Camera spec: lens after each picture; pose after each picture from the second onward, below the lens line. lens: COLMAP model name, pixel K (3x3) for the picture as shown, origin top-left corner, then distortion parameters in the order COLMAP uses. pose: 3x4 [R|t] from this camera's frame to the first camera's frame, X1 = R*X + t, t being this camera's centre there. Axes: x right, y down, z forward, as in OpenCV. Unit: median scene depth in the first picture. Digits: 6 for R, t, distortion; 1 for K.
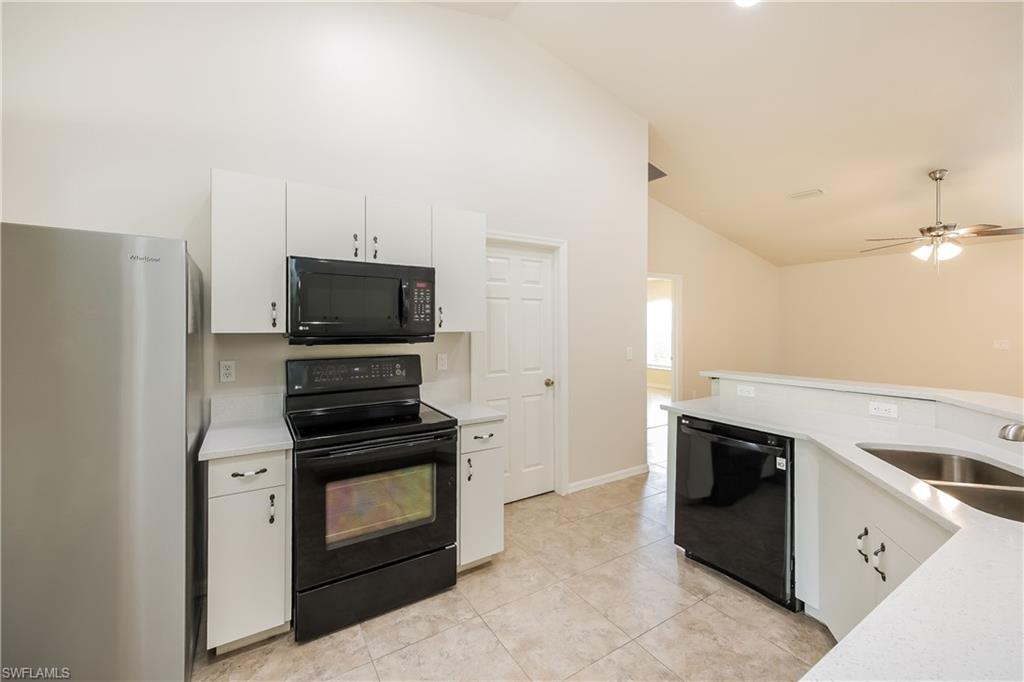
lens RADIAL K [[413.2, 0, 510.7], [0, 413.2, 328.7], [0, 0, 1]] dist [0.013660, -0.000238]
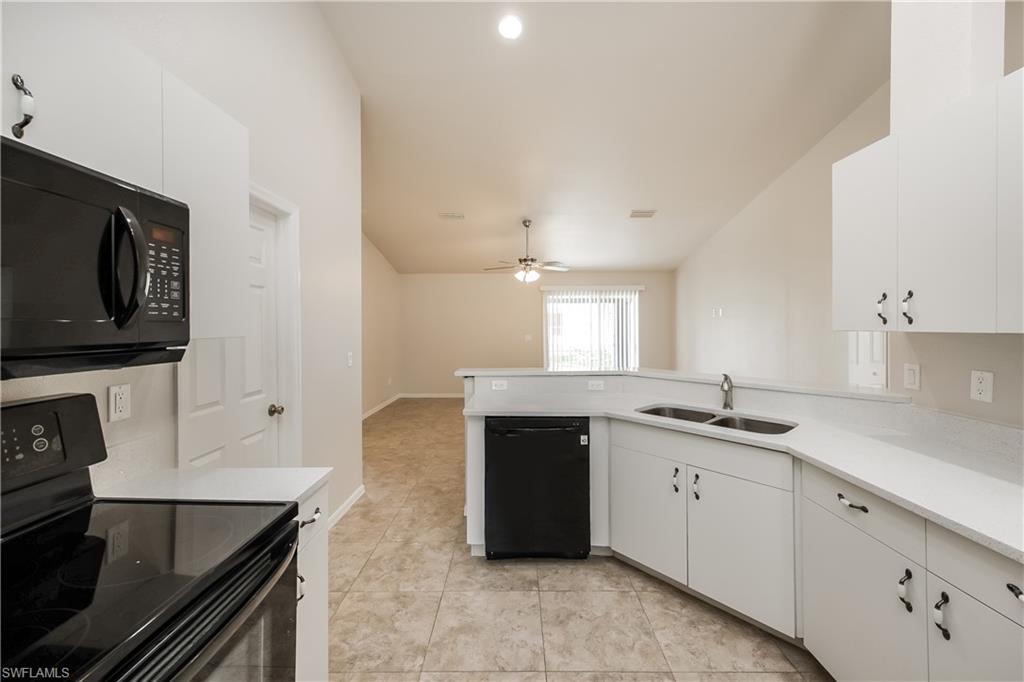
lens RADIAL K [[413.2, 0, 510.7], [0, 413.2, 328.7], [0, 0, 1]] dist [0.013660, -0.000238]
pose [[0.542639, -0.006637, 0.839940, -0.362854], [0.008291, 0.999962, 0.002545, -0.002789], [-0.839925, 0.005583, 0.542673, 0.406068]]
